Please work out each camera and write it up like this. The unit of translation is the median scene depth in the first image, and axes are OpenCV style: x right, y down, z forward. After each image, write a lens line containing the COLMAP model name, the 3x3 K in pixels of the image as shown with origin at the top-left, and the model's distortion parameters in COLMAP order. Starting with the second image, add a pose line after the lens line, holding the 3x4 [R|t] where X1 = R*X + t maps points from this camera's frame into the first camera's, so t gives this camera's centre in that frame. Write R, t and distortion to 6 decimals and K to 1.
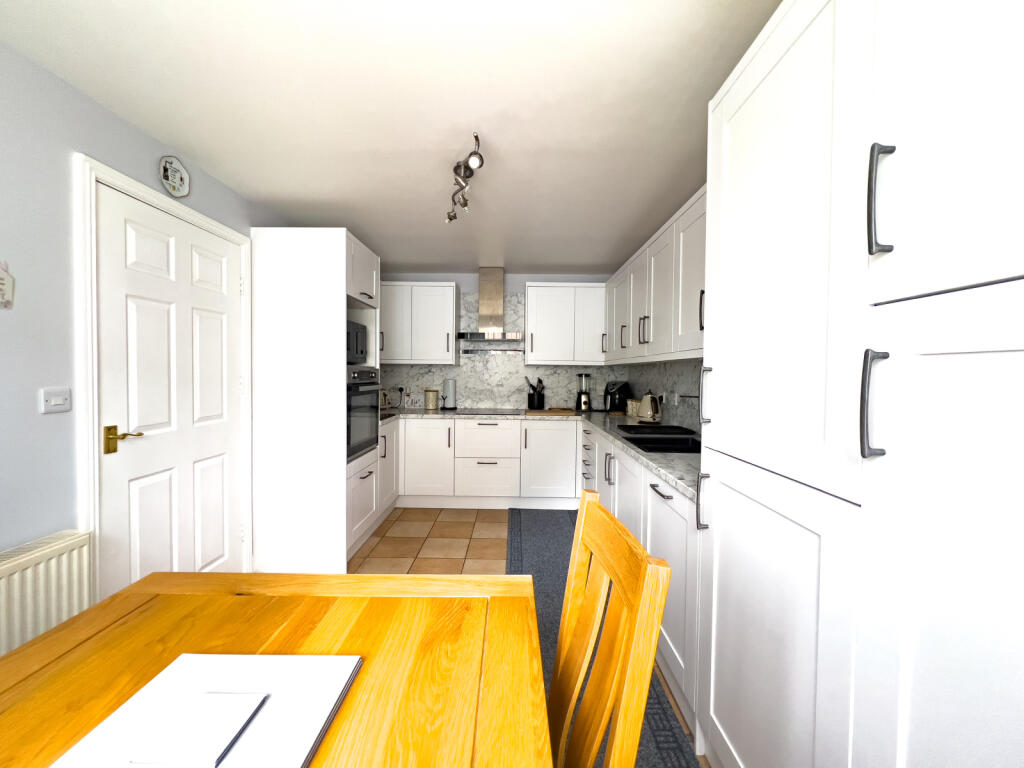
lens RADIAL K [[413.3, 0, 512.0], [0, 413.3, 384.0], [0, 0, 1]] dist [-0.000940, -0.000088]
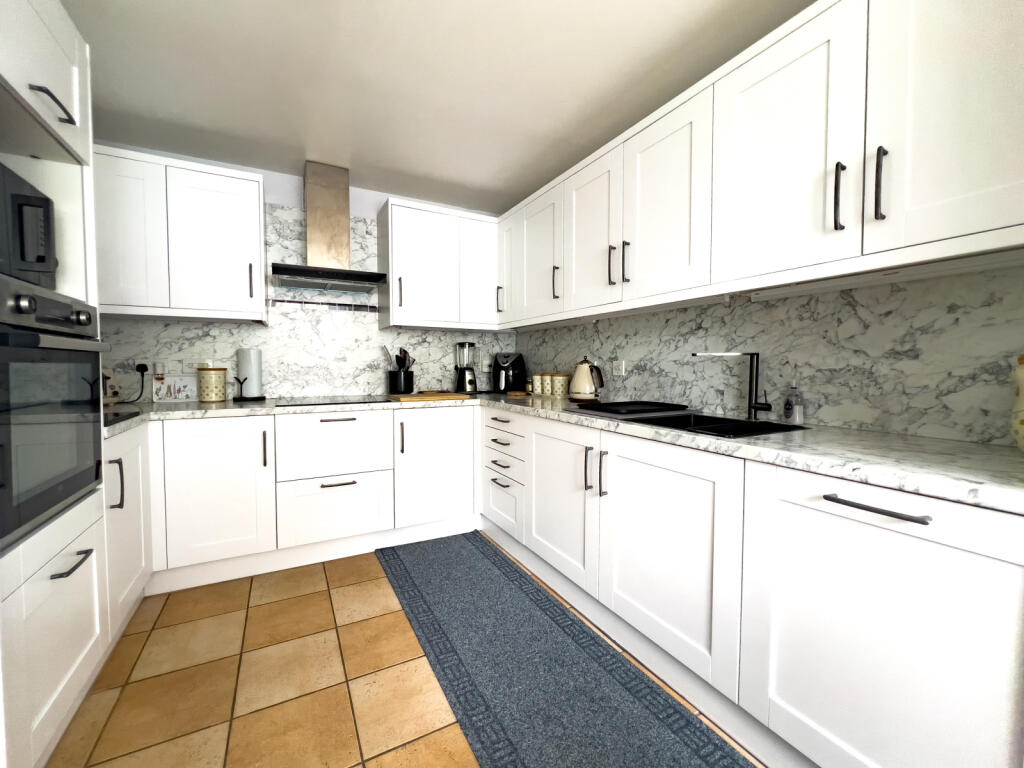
lens RADIAL K [[423.4, 0, 512.0], [0, 423.4, 384.0], [0, 0, 1]] dist [-0.003365, -0.000506]
pose [[0.874124, -0.030509, 0.484743, -0.122466], [0.020579, 0.999455, 0.025795, 0.031554], [-0.485266, -0.012572, 0.874276, 0.310442]]
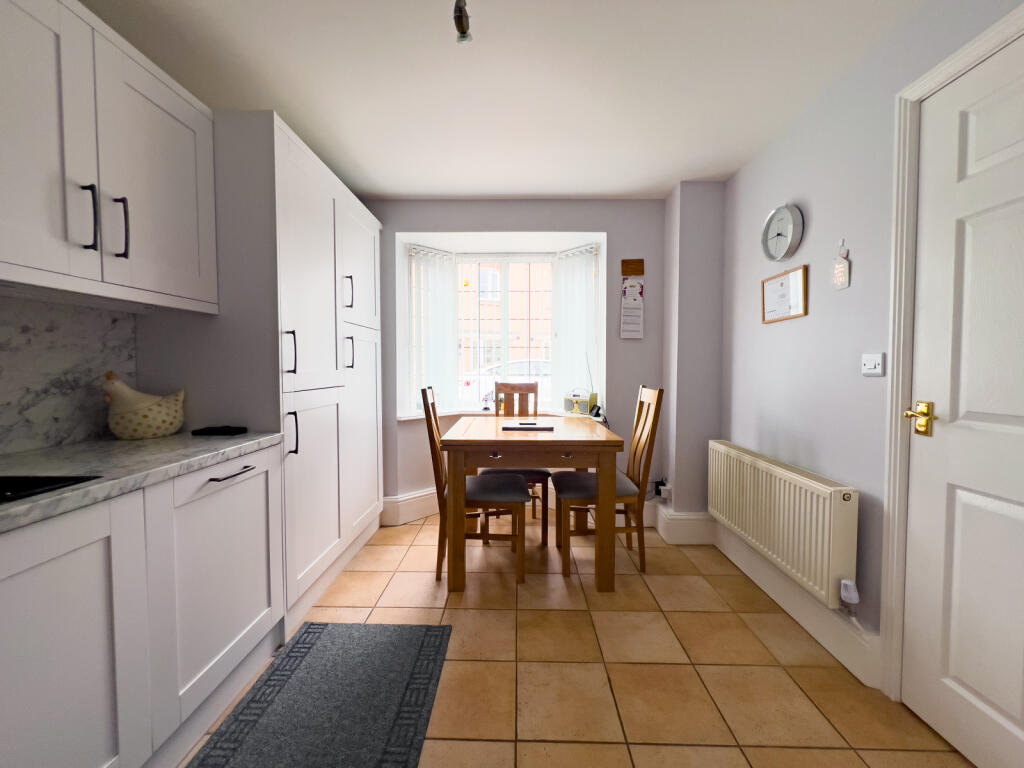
lens RADIAL K [[423.4, 0, 512.0], [0, 423.4, 384.0], [0, 0, 1]] dist [-0.003365, -0.000506]
pose [[-0.999909, -0.010475, 0.008446, -0.061812], [-0.009854, 0.997463, 0.070497, -0.002685], [-0.009163, 0.070407, -0.997476, 0.926908]]
